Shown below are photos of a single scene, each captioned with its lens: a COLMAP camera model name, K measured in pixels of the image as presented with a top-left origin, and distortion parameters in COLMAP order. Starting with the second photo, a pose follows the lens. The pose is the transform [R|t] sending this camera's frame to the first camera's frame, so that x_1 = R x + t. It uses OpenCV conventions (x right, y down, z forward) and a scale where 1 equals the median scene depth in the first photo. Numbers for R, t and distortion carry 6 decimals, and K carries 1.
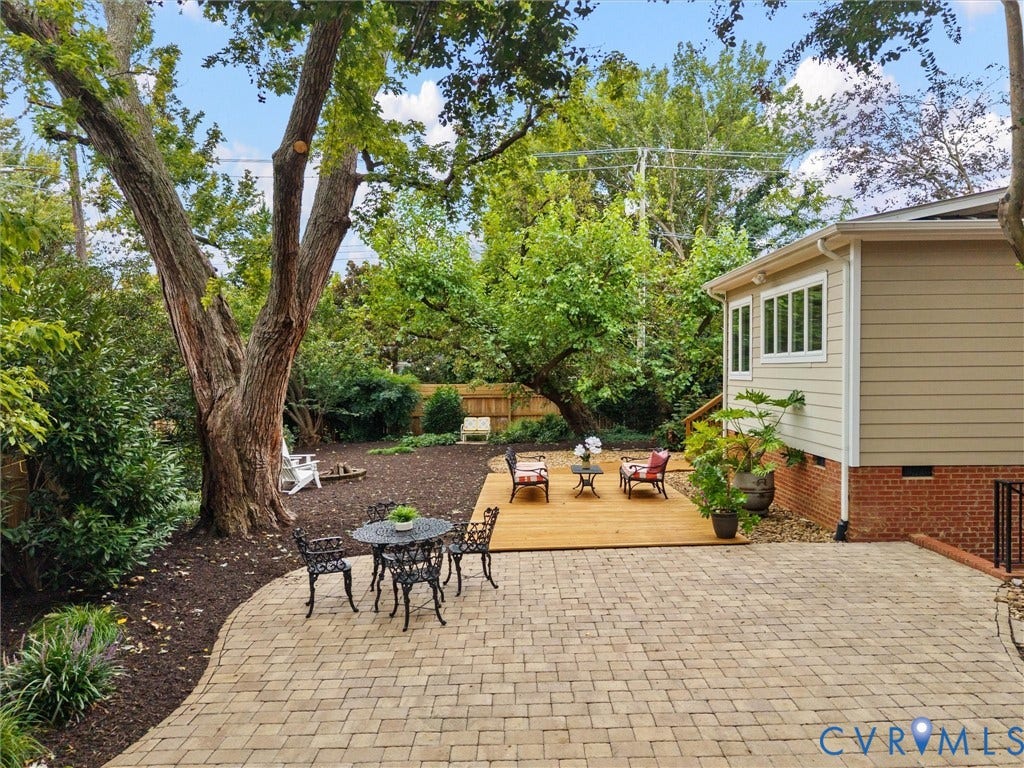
lens RADIAL K [[695.0, 0, 512.8], [0, 695.0, 400.6], [0, 0, 1]] dist [0.007756, -0.005130]
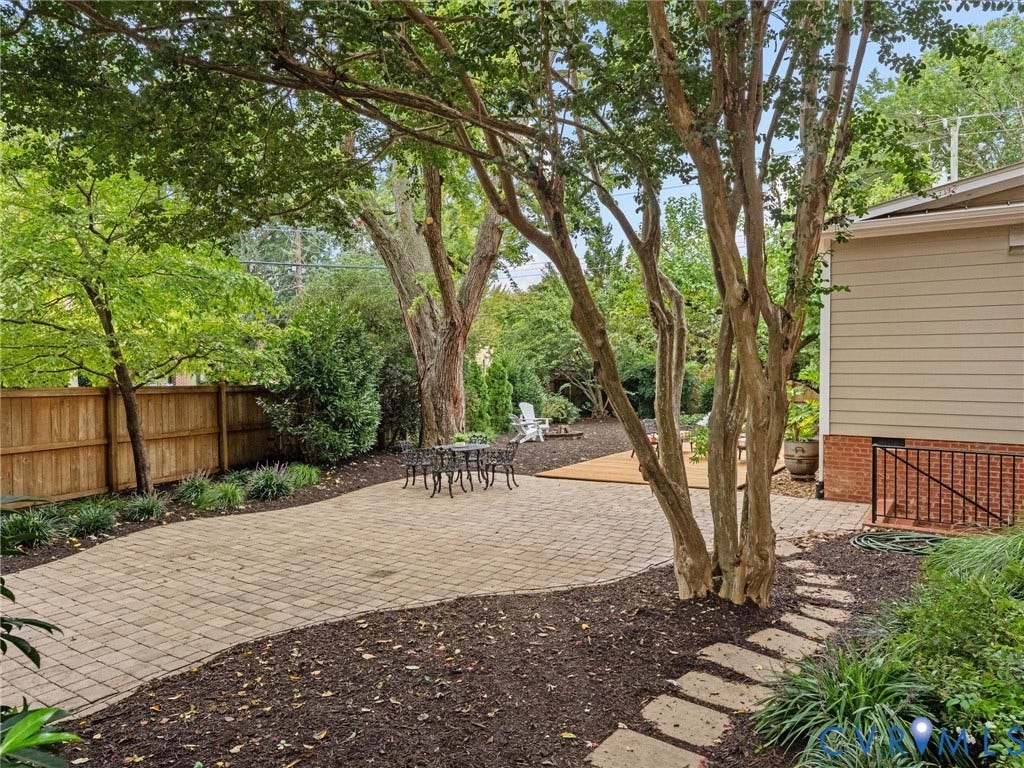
lens RADIAL K [[678.1, 0, 512.0], [0, 678.1, 384.0], [0, 0, 1]] dist [0.000862, 0.000454]
pose [[0.835813, 0.024096, -0.548485, 0.599699], [-0.028201, 0.999602, 0.000940, 0.021471], [0.548289, 0.014682, 0.836160, -0.209258]]
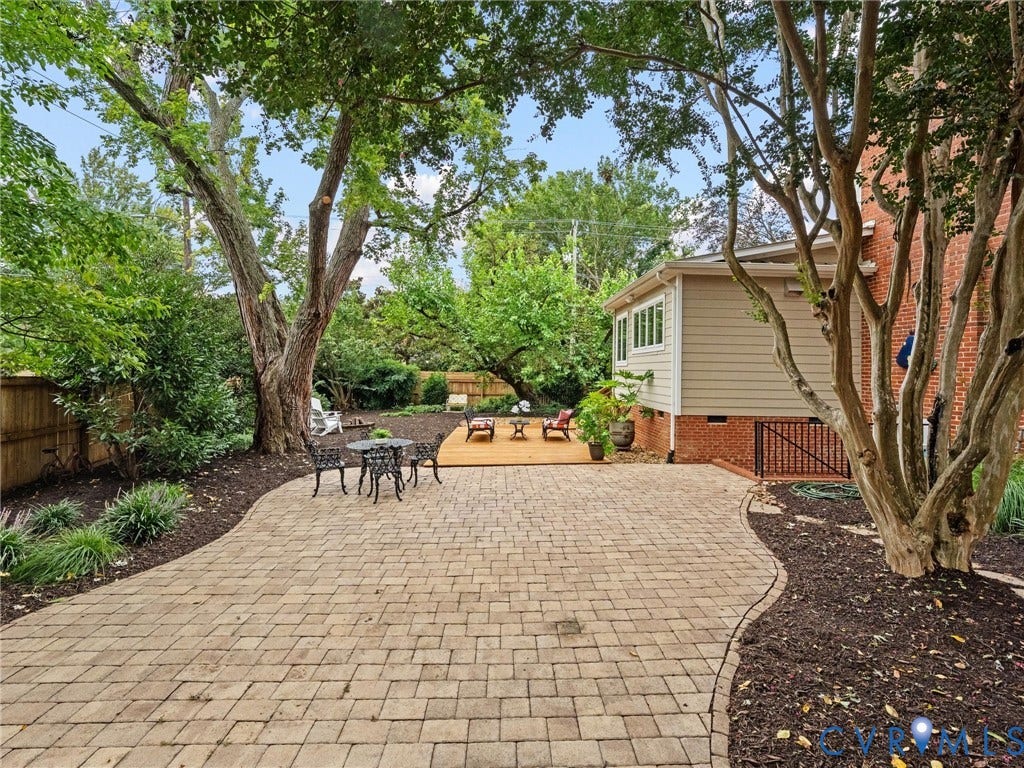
lens RADIAL K [[481.1, 0, 516.3], [0, 481.1, 365.0], [0, 0, 1]] dist [-0.002718, -0.000020]
pose [[0.998593, 0.027113, 0.045568, 0.064967], [-0.024533, 0.998115, -0.056248, 0.045806], [-0.047007, 0.055051, 0.997376, -0.066682]]
